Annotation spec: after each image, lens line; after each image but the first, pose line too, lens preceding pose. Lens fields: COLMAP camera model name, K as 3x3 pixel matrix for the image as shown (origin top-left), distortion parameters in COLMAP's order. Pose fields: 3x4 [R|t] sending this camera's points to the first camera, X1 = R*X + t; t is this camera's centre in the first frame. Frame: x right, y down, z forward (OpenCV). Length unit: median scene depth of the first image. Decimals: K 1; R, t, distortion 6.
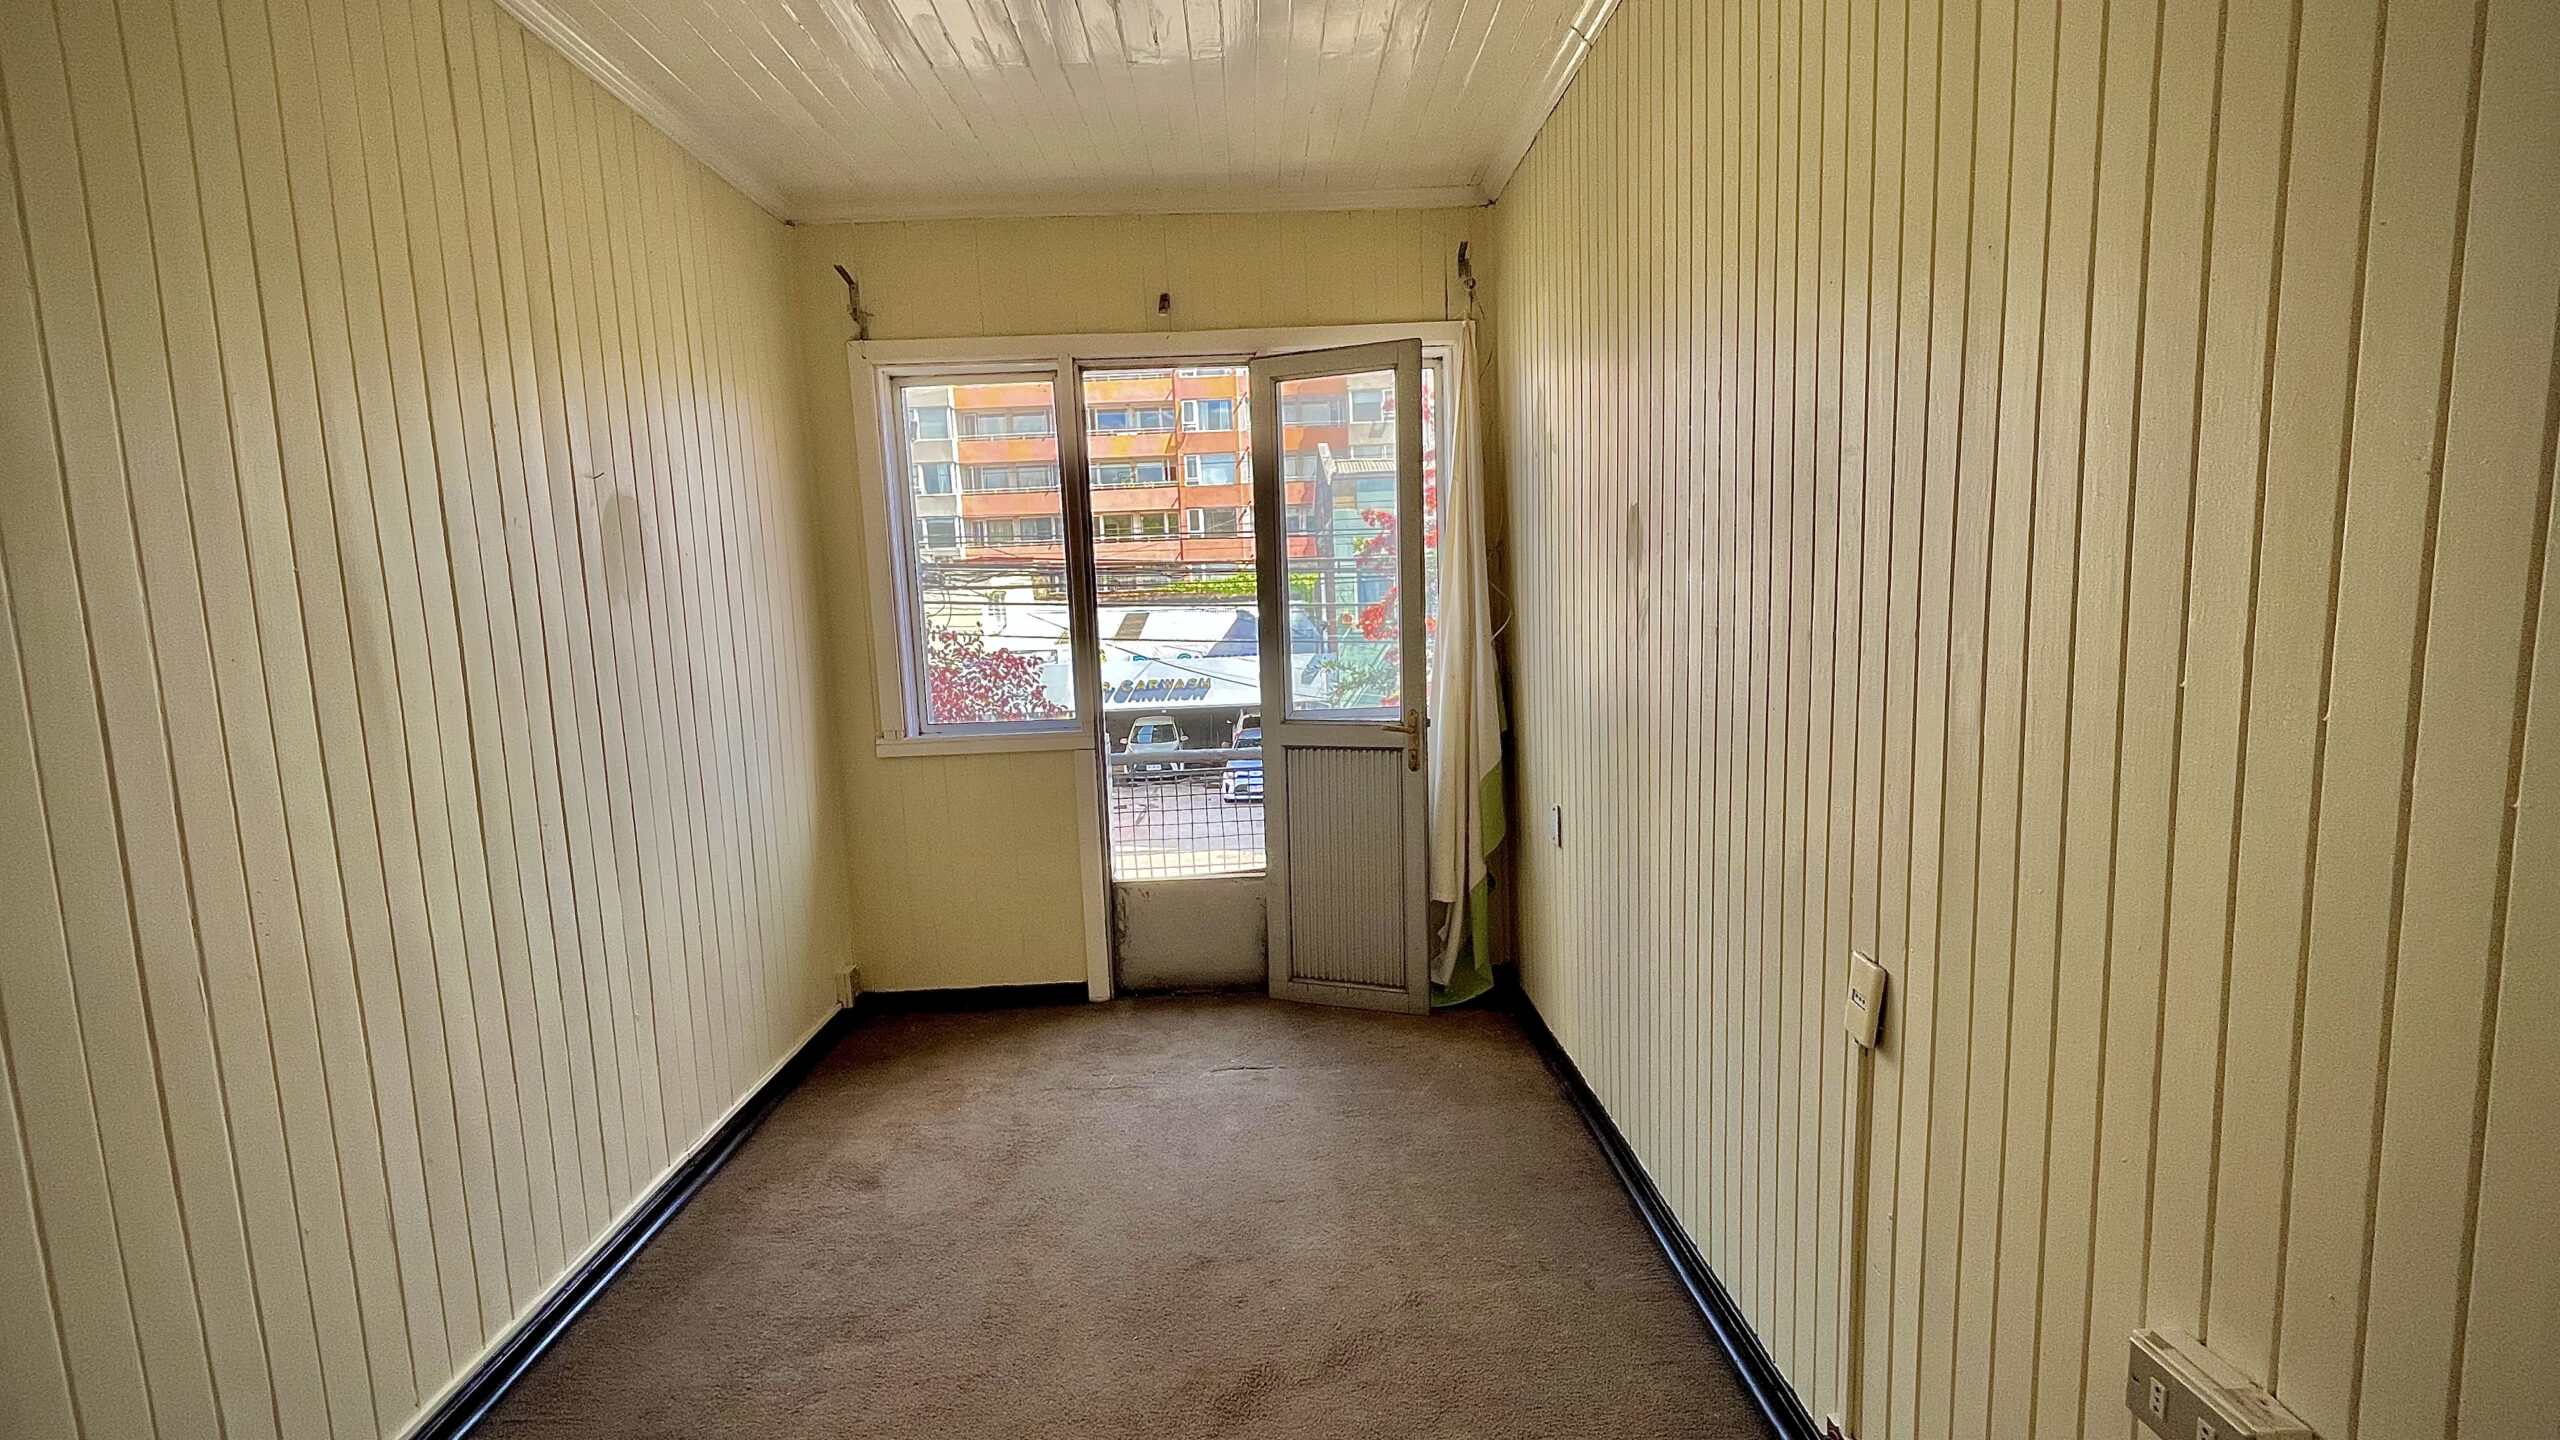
lens RADIAL K [[1049.9, 0, 1272.7], [0, 1049.9, 718.3], [0, 0, 1]] dist [0.003536, -0.000873]
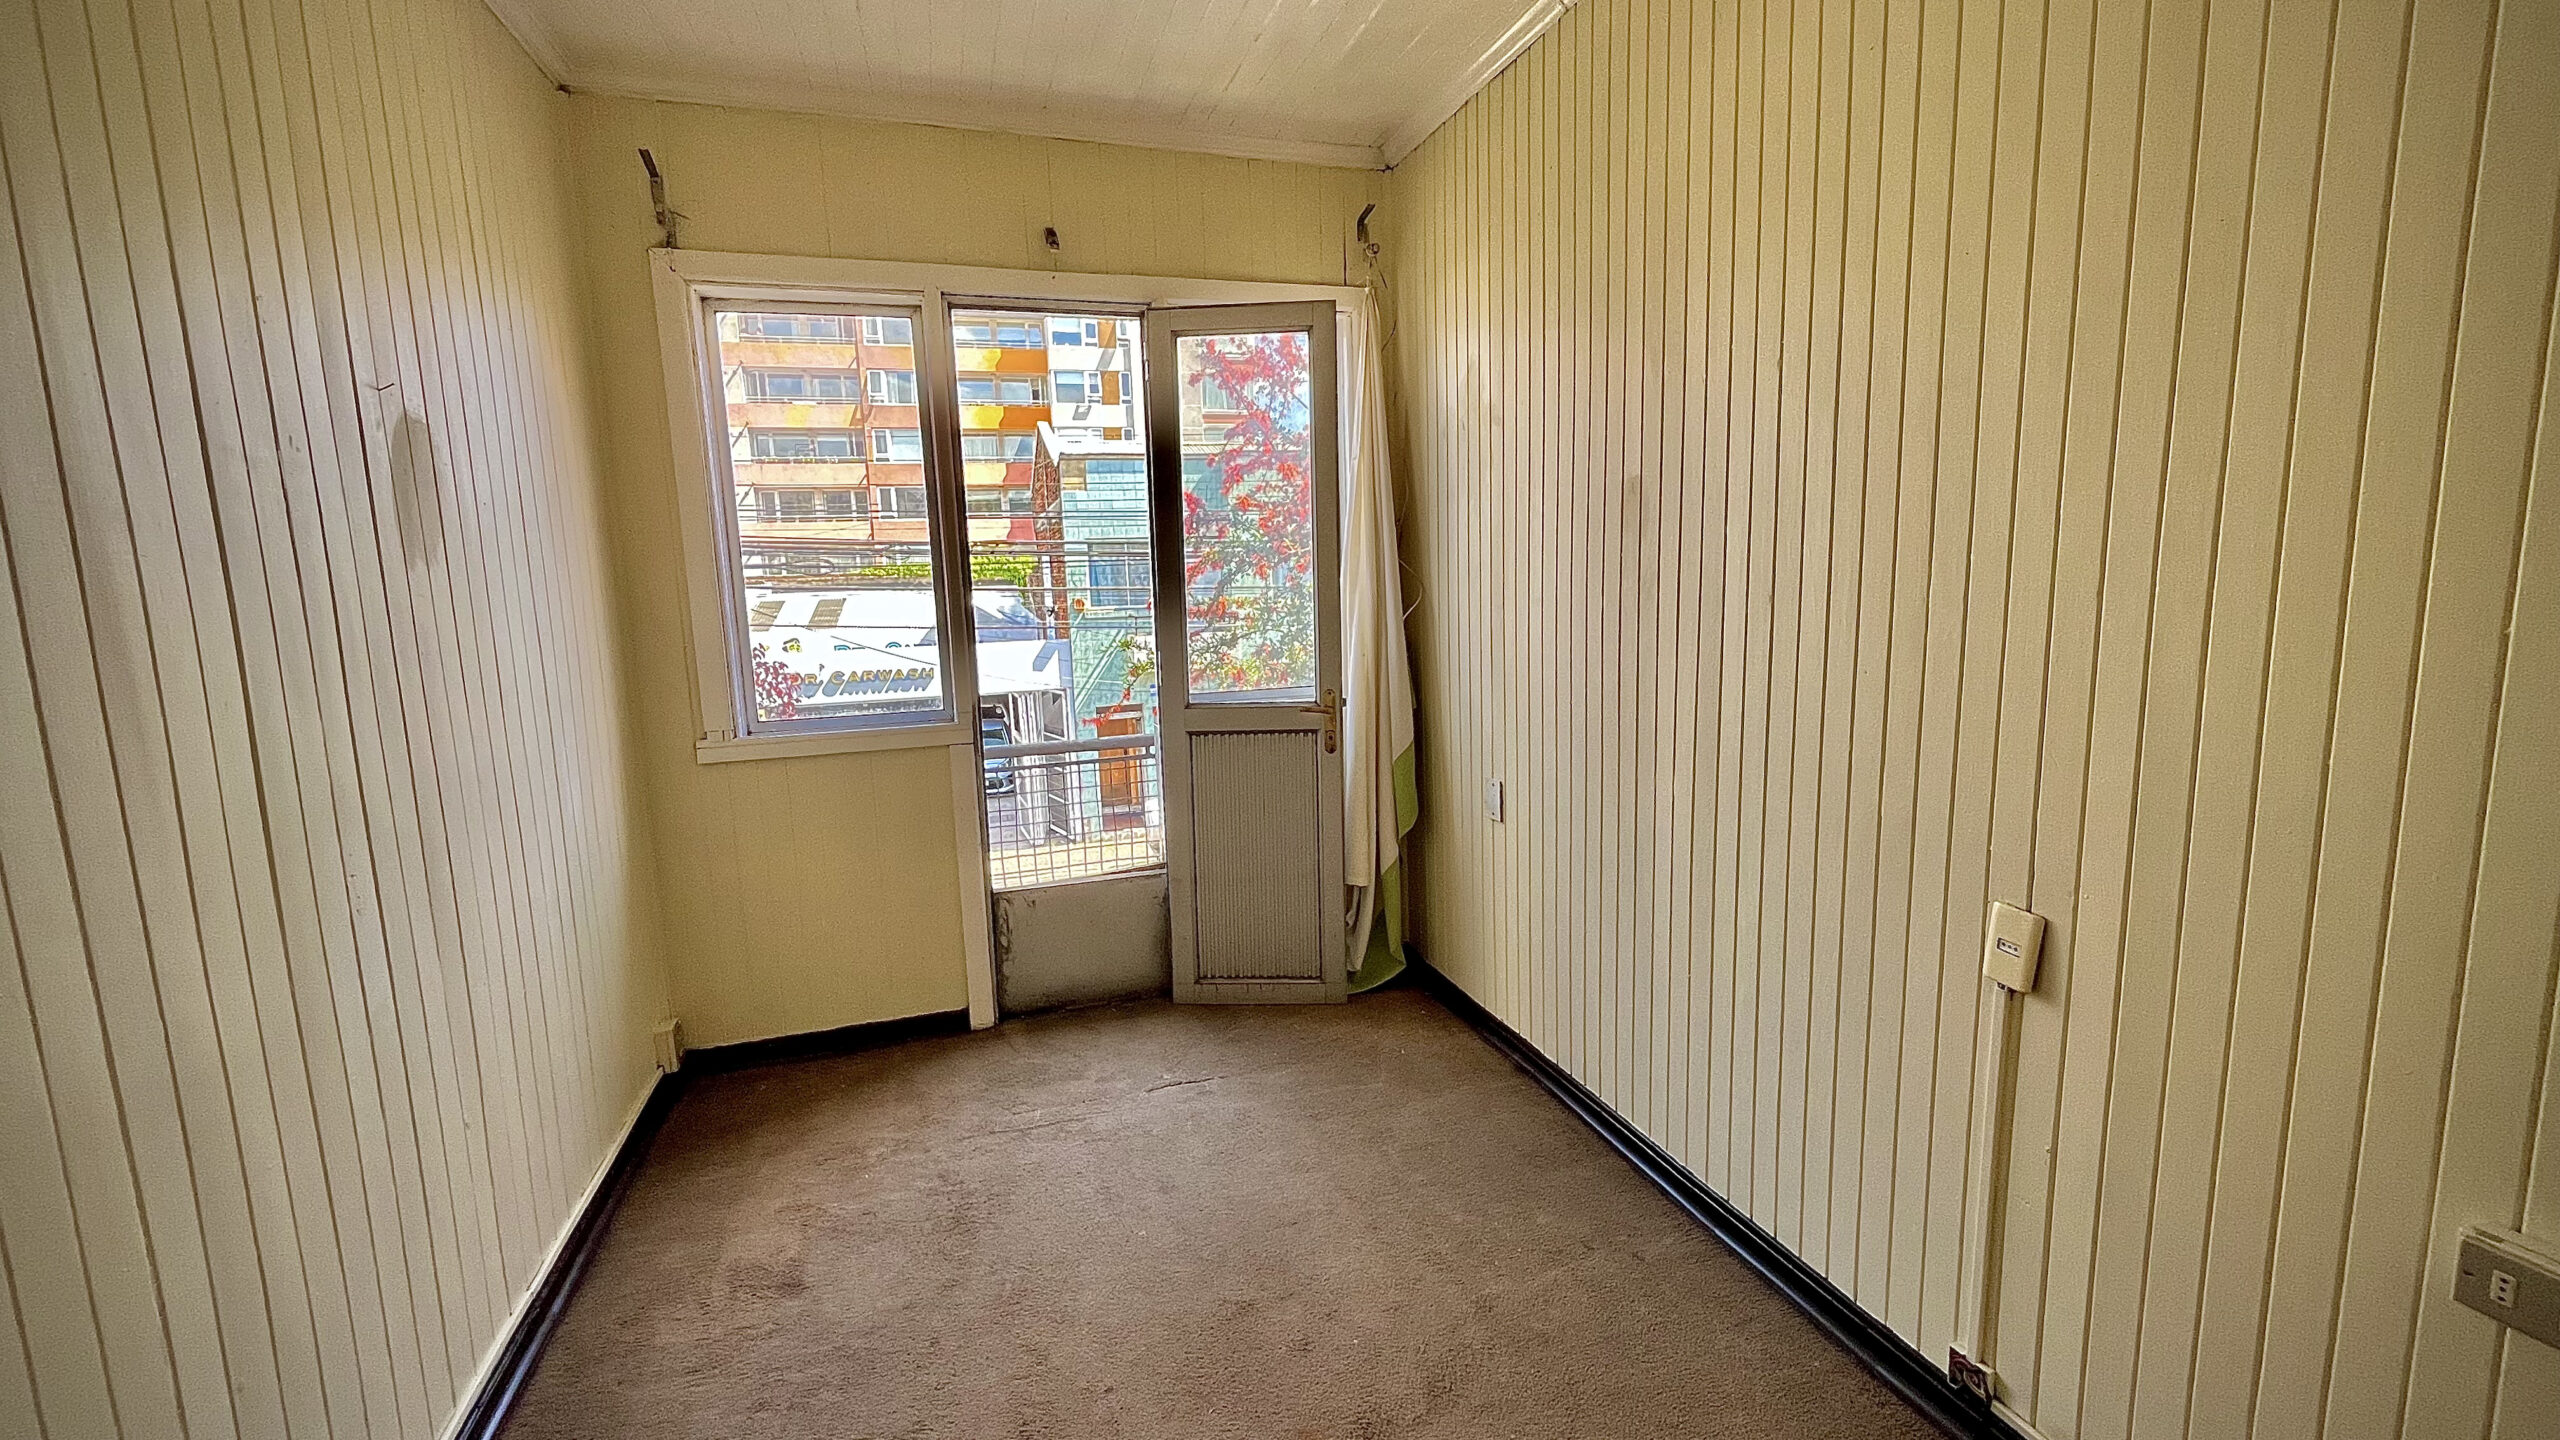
lens RADIAL K [[1049.9, 0, 1281.5], [0, 1049.9, 716.3], [0, 0, 1]] dist [0.003536, -0.000873]
pose [[0.958164, -0.031388, 0.284495, -0.185188], [0.028401, 0.999490, 0.014622, 0.001529], [-0.284809, -0.005930, 0.958566, 0.091621]]
